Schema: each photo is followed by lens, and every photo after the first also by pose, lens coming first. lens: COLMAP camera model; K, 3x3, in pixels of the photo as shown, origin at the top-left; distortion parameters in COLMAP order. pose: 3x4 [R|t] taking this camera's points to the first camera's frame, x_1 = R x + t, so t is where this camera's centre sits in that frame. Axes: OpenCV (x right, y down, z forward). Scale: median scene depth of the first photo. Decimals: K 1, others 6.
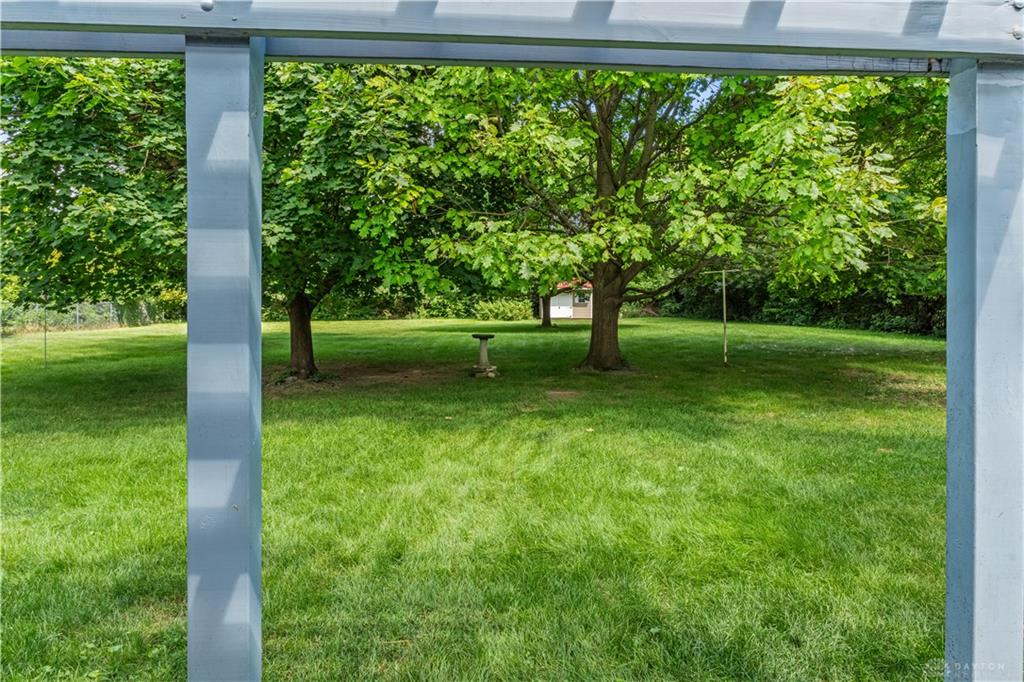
lens RADIAL K [[569.7, 0, 513.3], [0, 569.7, 341.1], [0, 0, 1]] dist [0.001553, 0.001811]
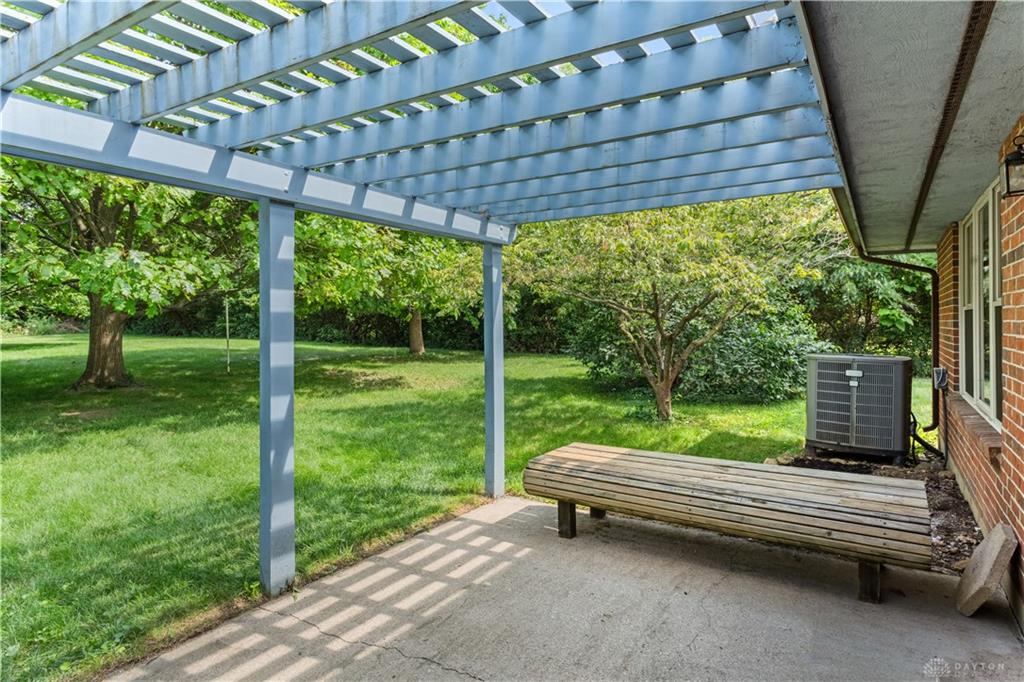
lens RADIAL K [[569.7, 0, 513.3], [0, 569.7, 341.1], [0, 0, 1]] dist [0.001553, 0.001811]
pose [[0.590858, -0.028067, 0.806287, -0.111958], [0.048008, 0.998847, -0.000411, 0.001790], [-0.805346, 0.038951, 0.591524, -0.060103]]
